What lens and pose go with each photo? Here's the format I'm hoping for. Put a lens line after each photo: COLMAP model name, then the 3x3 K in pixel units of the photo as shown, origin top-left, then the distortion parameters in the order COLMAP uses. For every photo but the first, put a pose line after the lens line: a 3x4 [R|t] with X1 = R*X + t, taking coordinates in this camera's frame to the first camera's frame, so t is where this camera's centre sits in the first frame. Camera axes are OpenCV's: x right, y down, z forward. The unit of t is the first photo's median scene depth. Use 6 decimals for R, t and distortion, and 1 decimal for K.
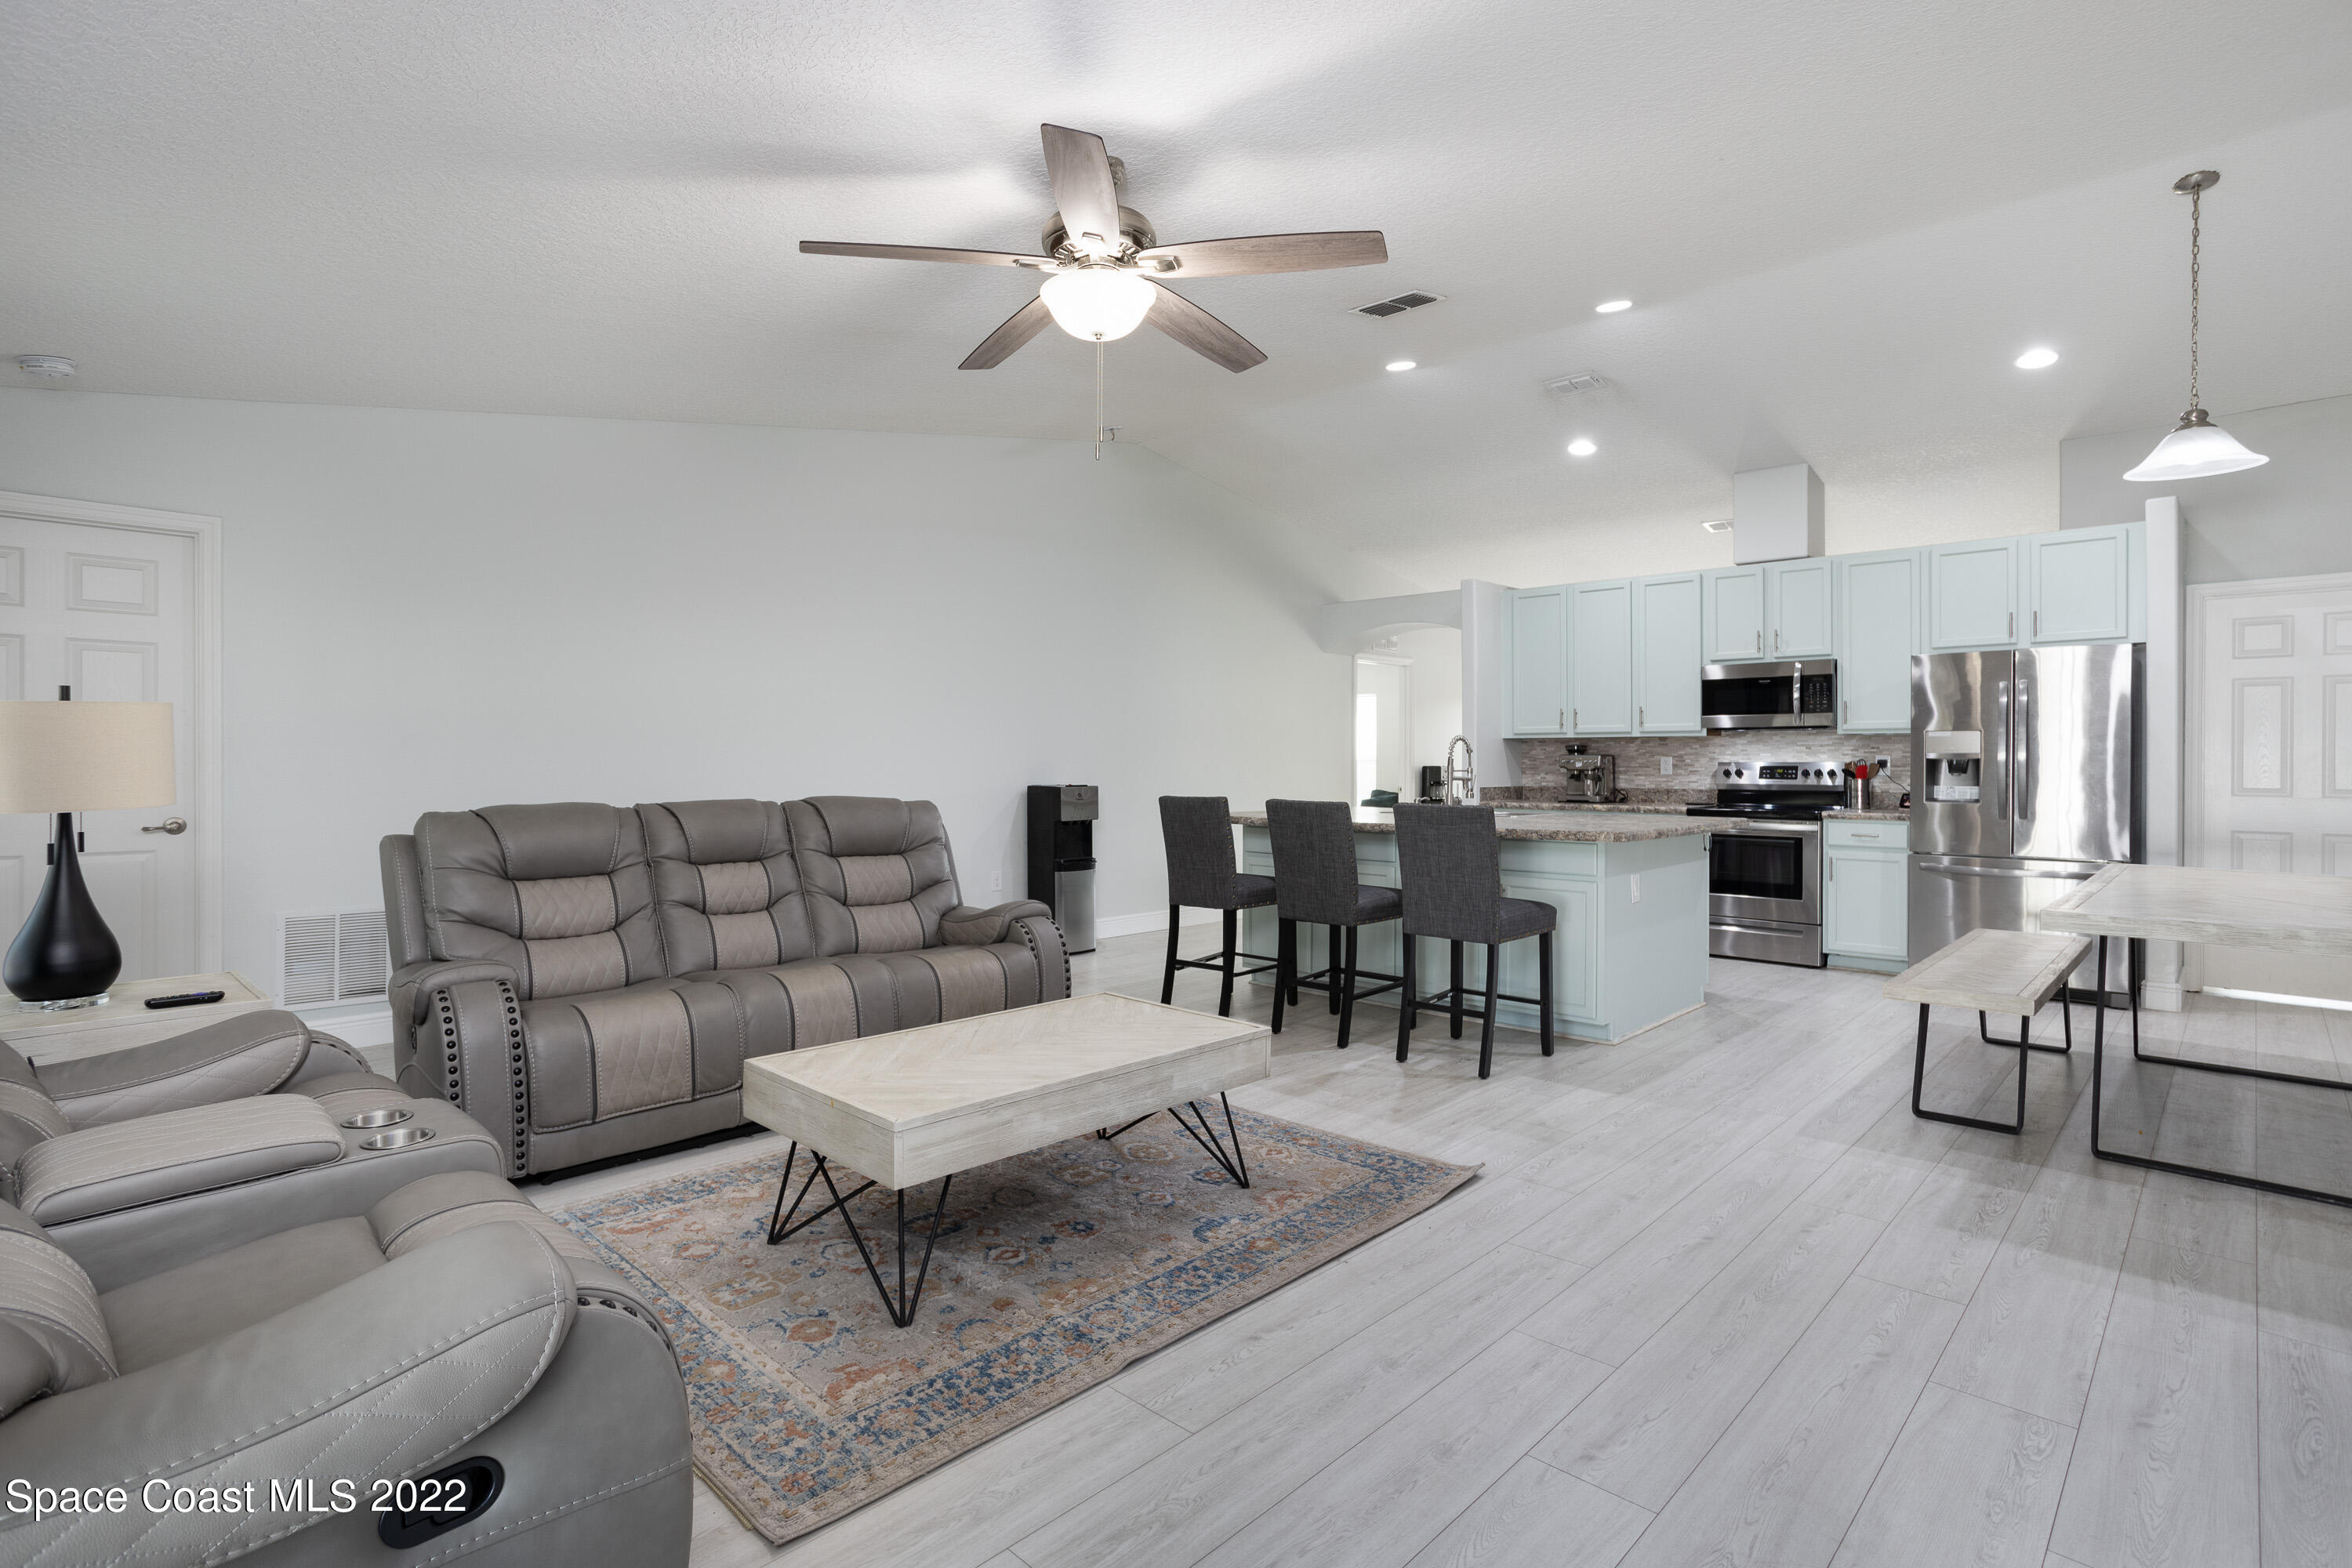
lens RADIAL K [[1121.5, 0, 1198.2], [0, 1121.5, 763.6], [0, 0, 1]] dist [-0.000961, -0.000131]
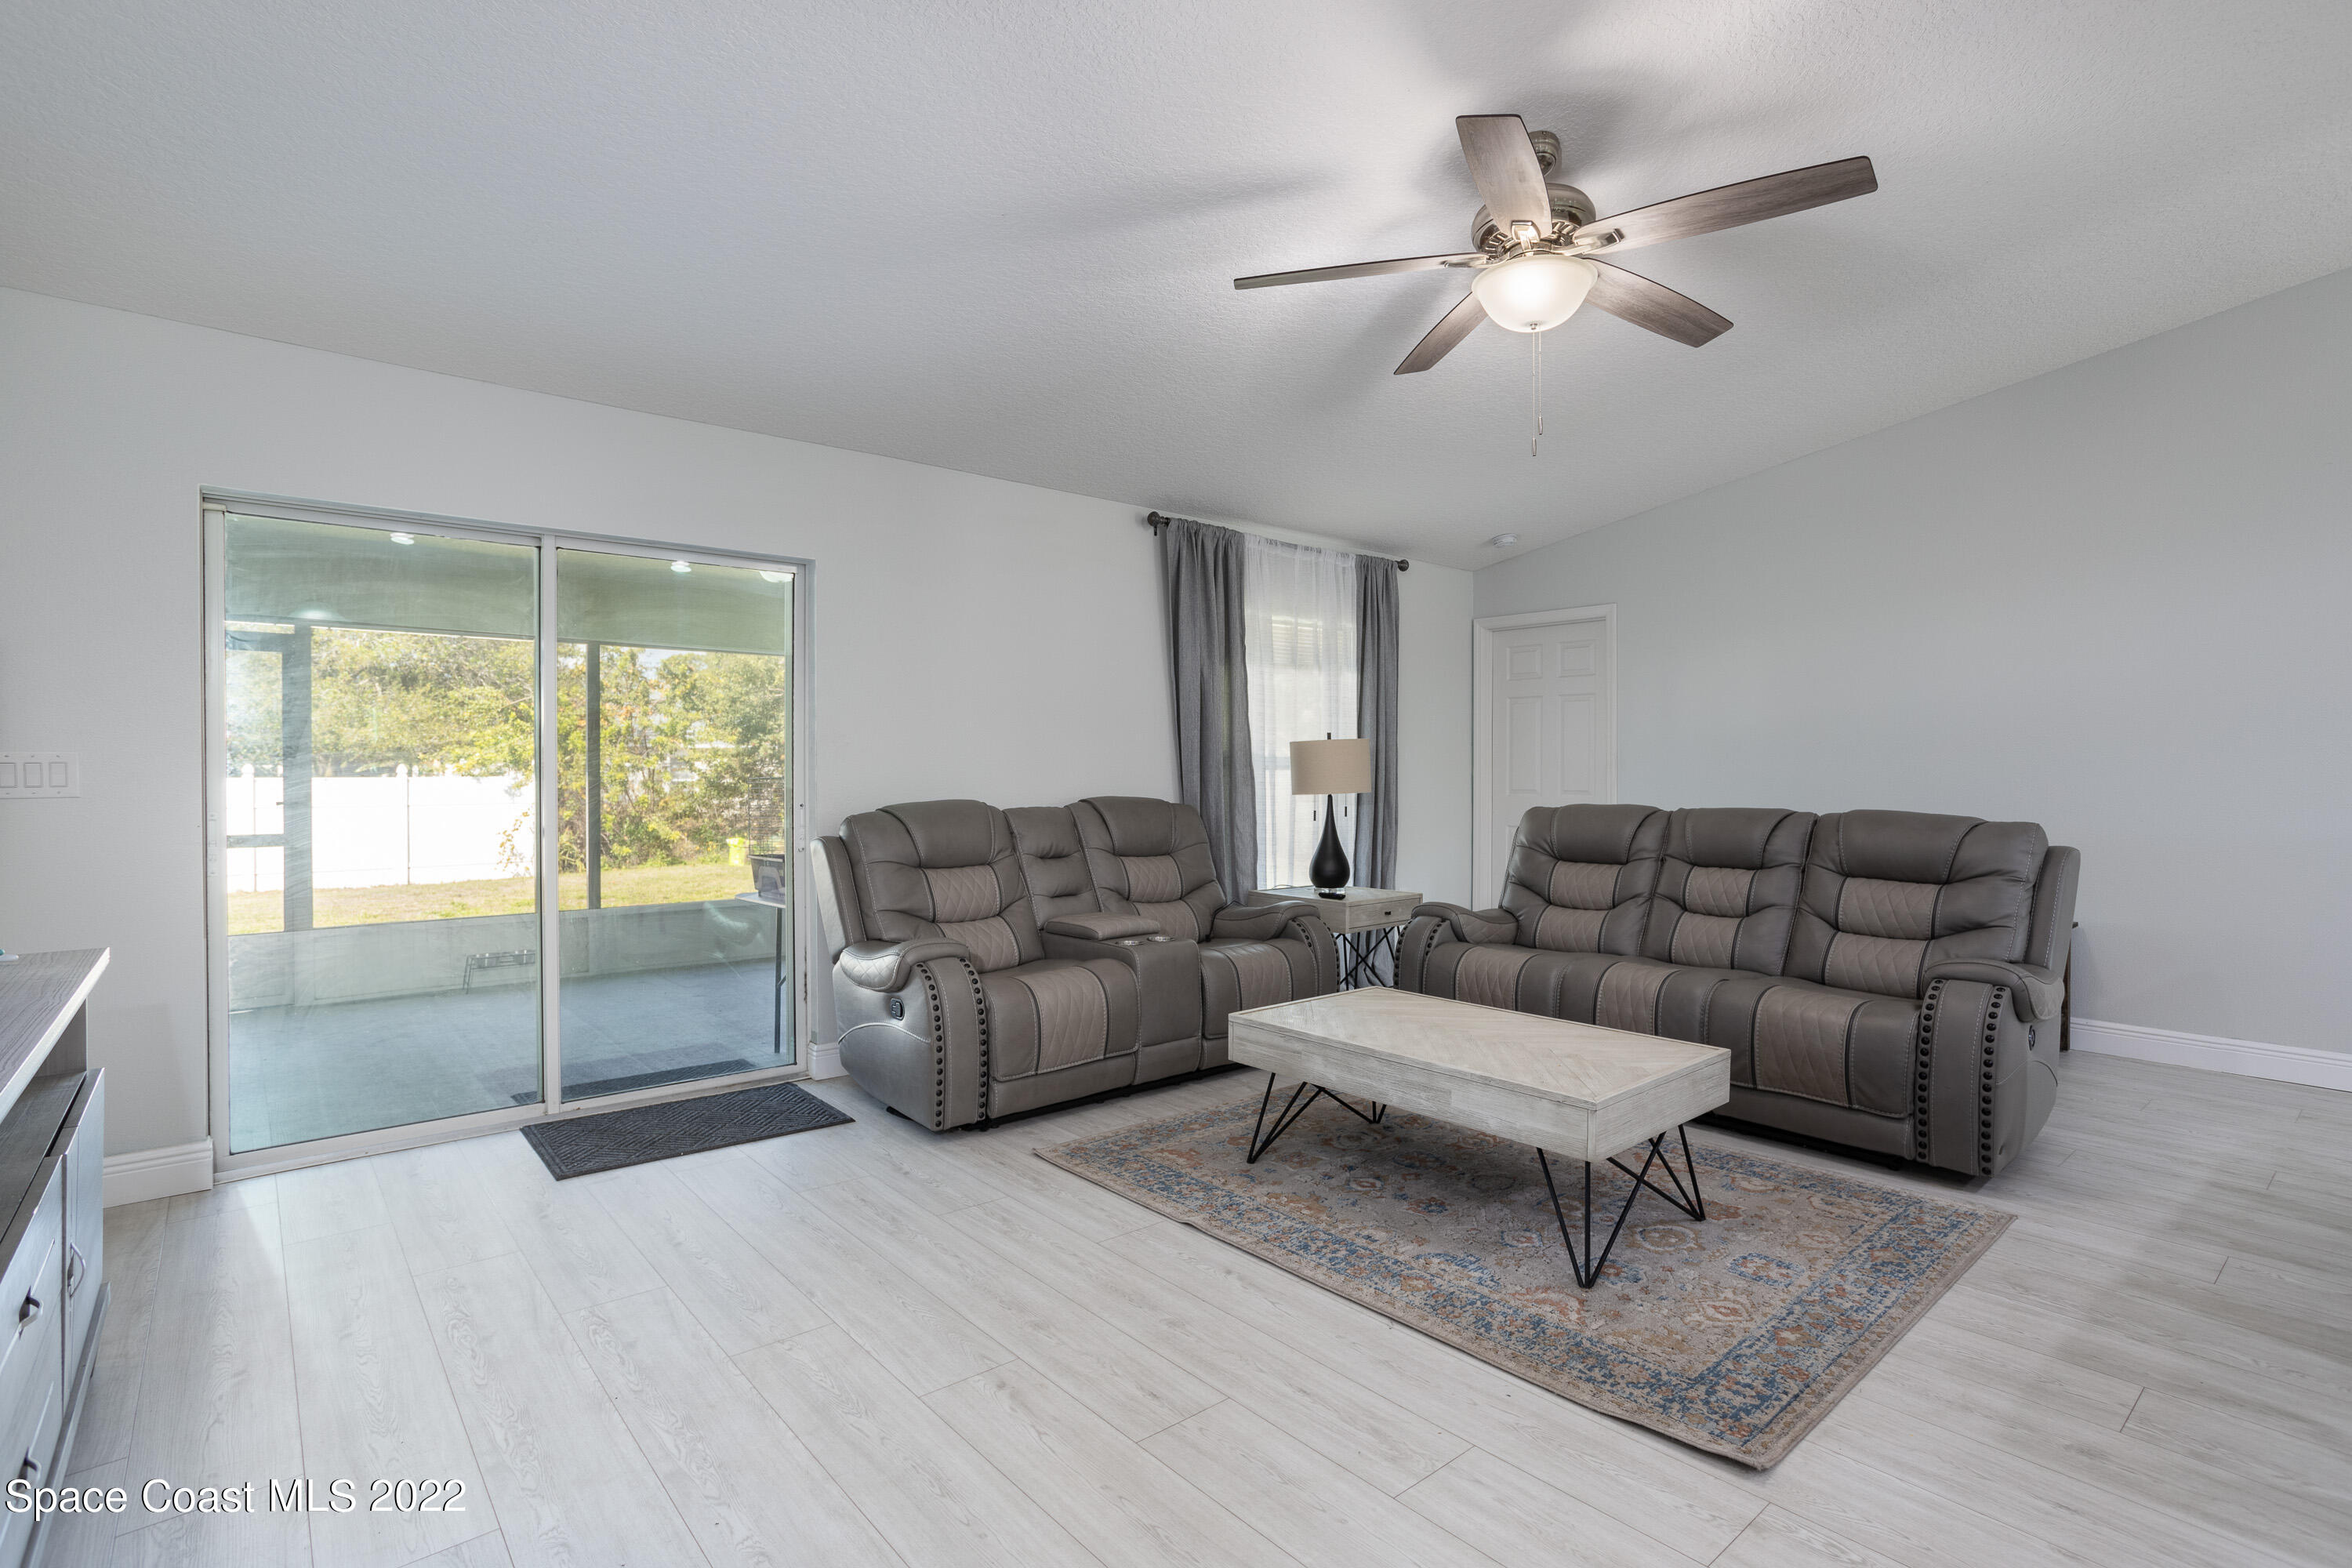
lens RADIAL K [[1161.0, 0, 1200.8], [0, 1161.0, 784.9], [0, 0, 1]] dist [-0.003527, 0.000033]
pose [[-0.086583, 0.010439, -0.996190, 0.421424], [-0.003898, 0.999934, 0.010817, 0.001219], [0.996237, 0.004820, -0.086536, 0.368470]]
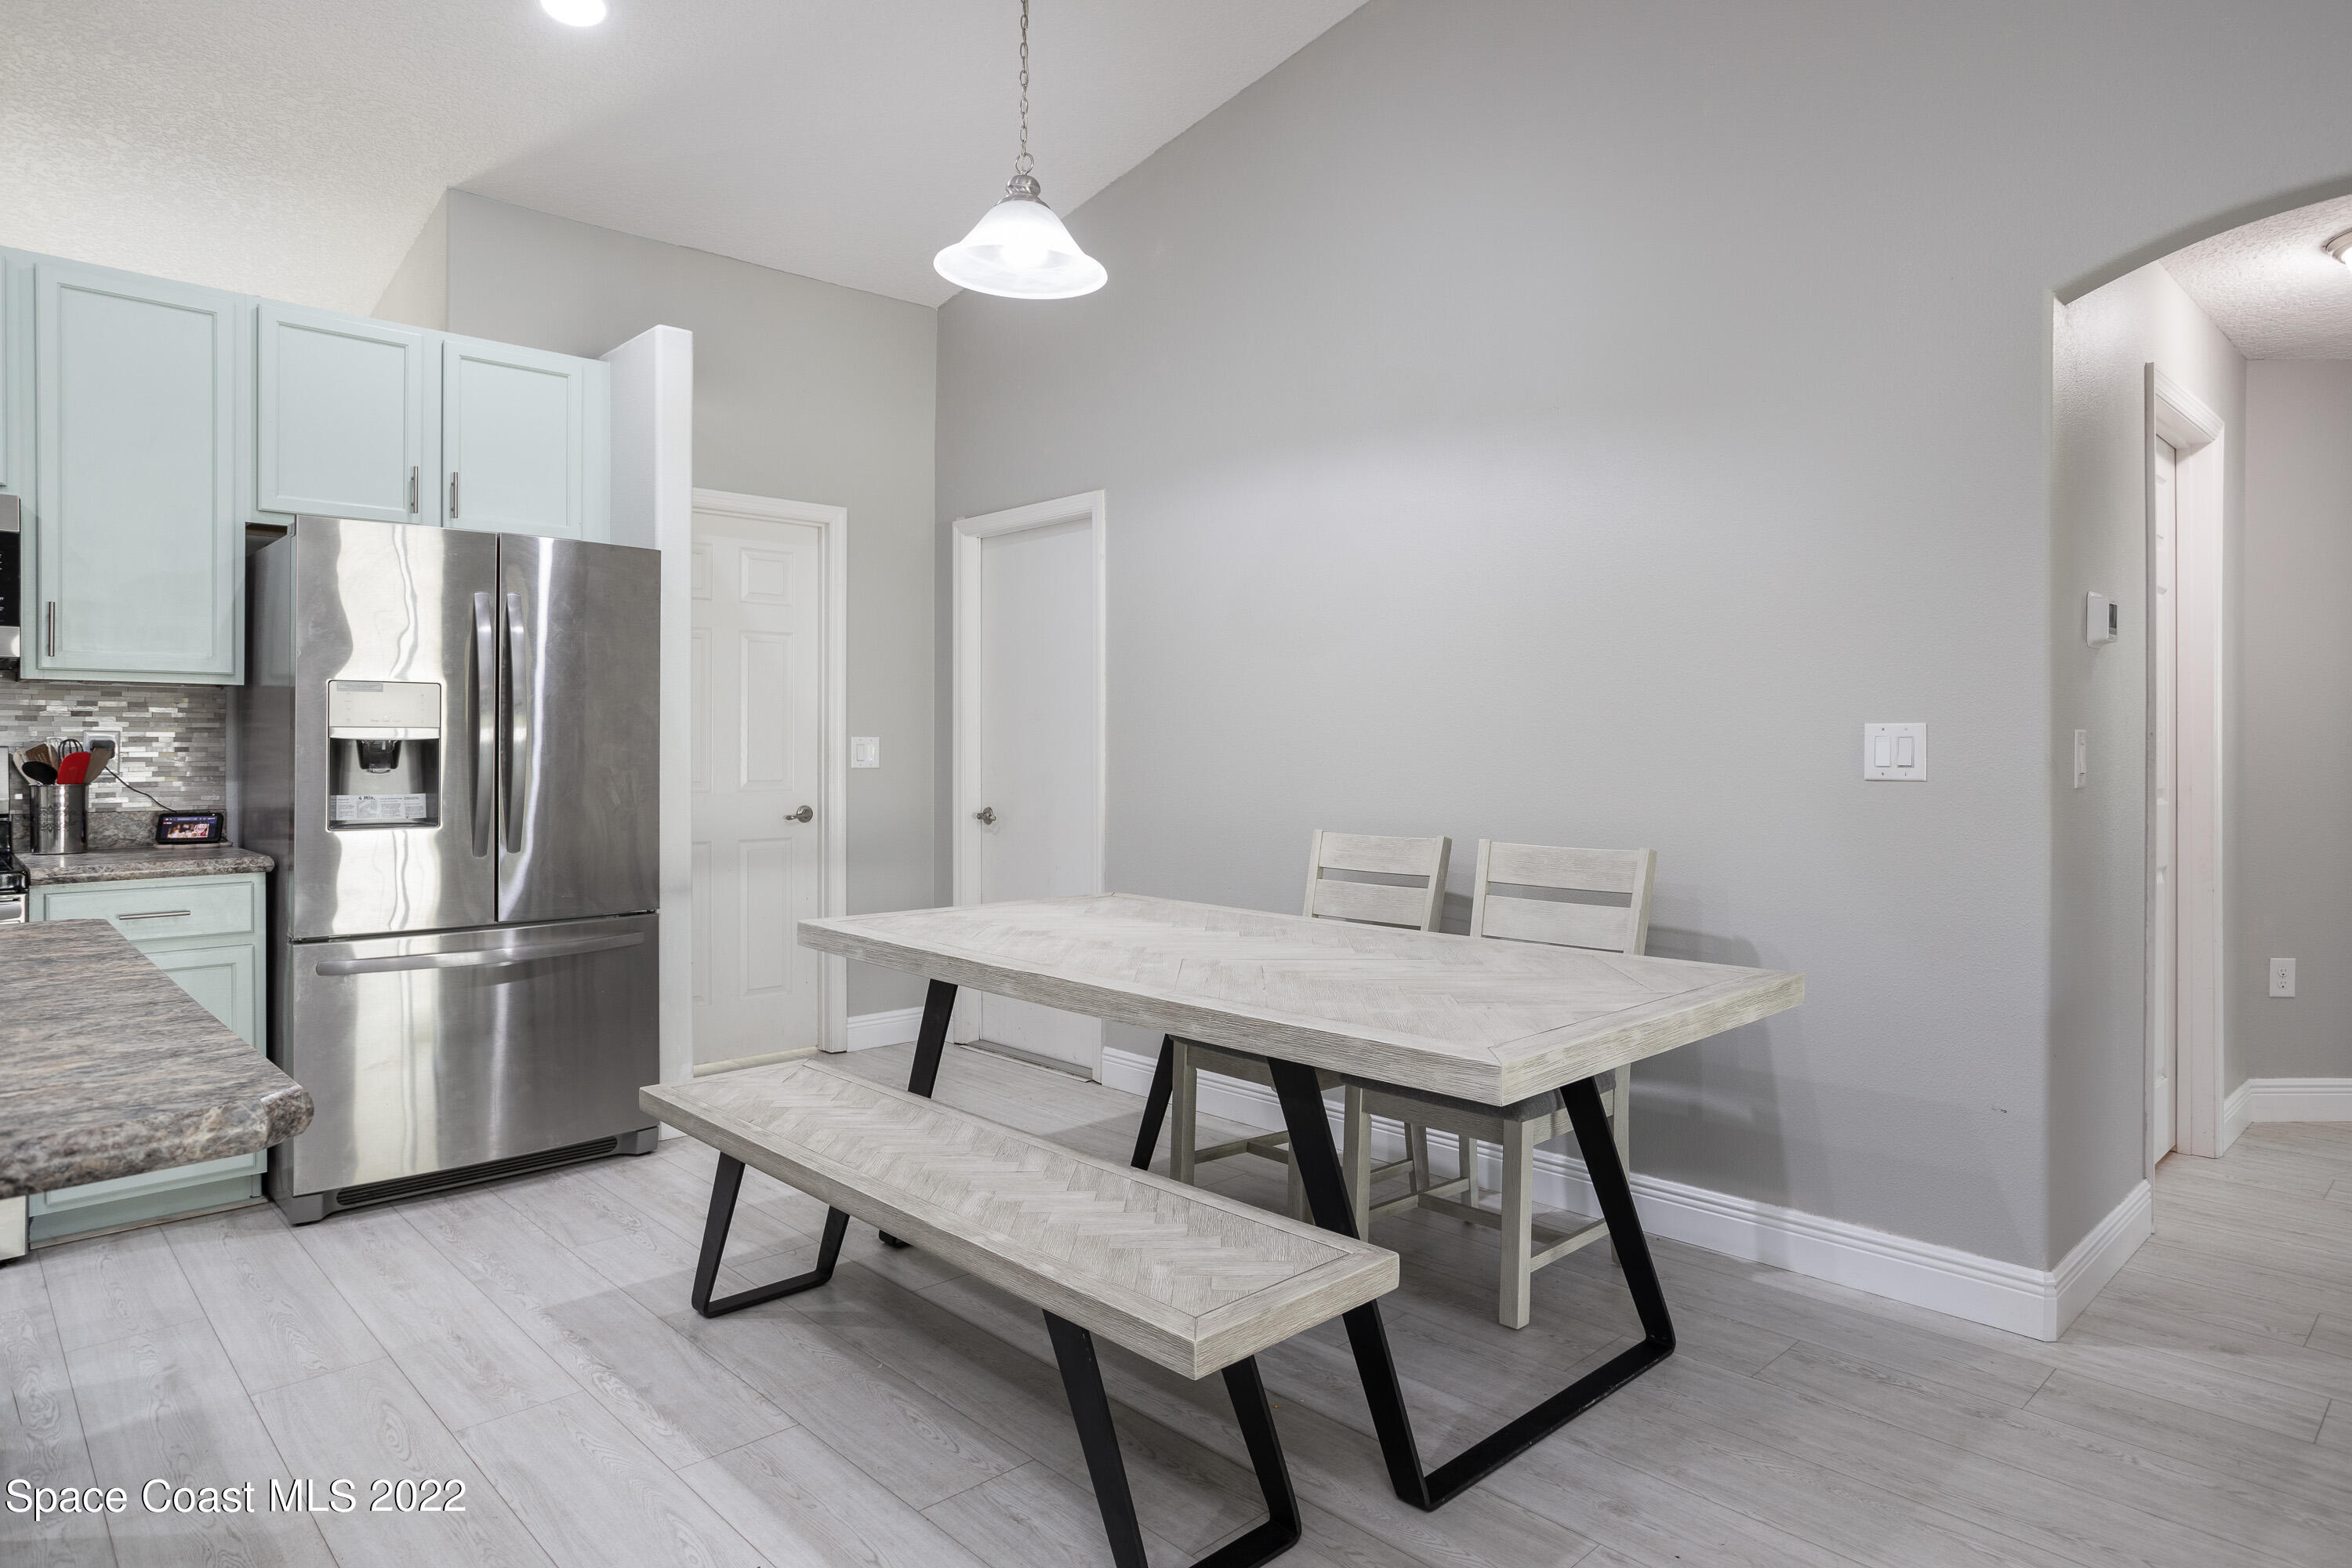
lens RADIAL K [[1351.5, 0, 1237.6], [0, 1351.5, 755.4], [0, 0, 1]] dist [-0.057306, 0.034454]
pose [[0.028010, -0.008492, 0.999572, 0.092723], [0.002139, 0.999962, 0.008436, -0.000931], [-0.999605, 0.001902, 0.028027, 0.529279]]
